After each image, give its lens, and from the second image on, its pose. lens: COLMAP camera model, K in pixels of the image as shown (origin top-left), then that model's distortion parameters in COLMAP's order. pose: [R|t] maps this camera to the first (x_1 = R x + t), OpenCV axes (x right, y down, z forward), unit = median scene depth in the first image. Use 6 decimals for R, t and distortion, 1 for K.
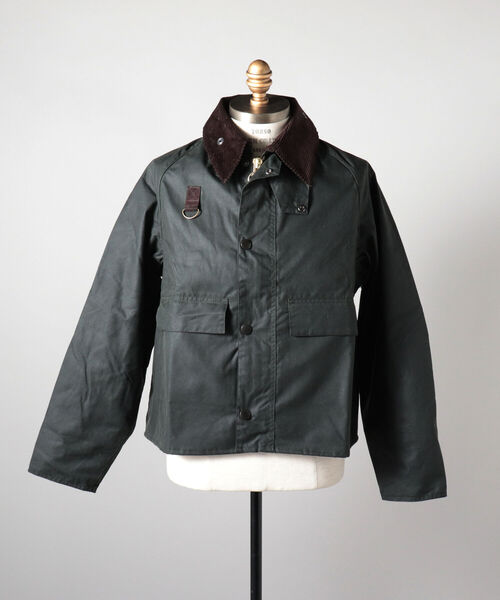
lens RADIAL K [[666.2, 0, 254.9], [0, 666.2, 293.9], [0, 0, 1]] dist [-0.102969, 0.000000]
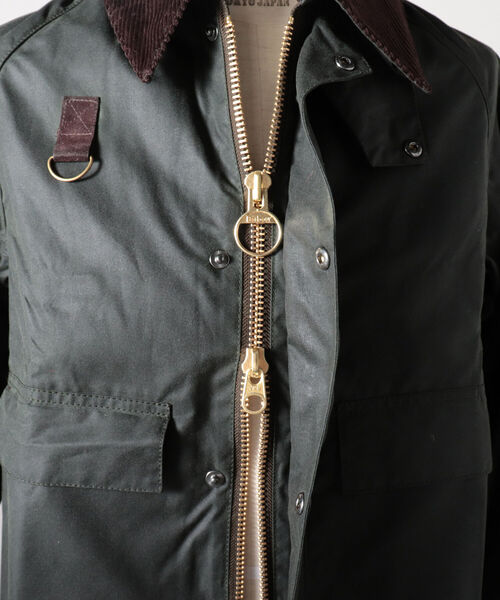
lens RADIAL K [[666.2, 0, 246.2], [0, 666.2, 300.7], [0, 0, 1]] dist [-0.102969, 0.000000]
pose [[0.990452, 0.011392, 0.137389, -0.049682], [-0.021724, 0.997026, 0.073937, -0.077652], [-0.136138, -0.076216, 0.987754, 0.625739]]
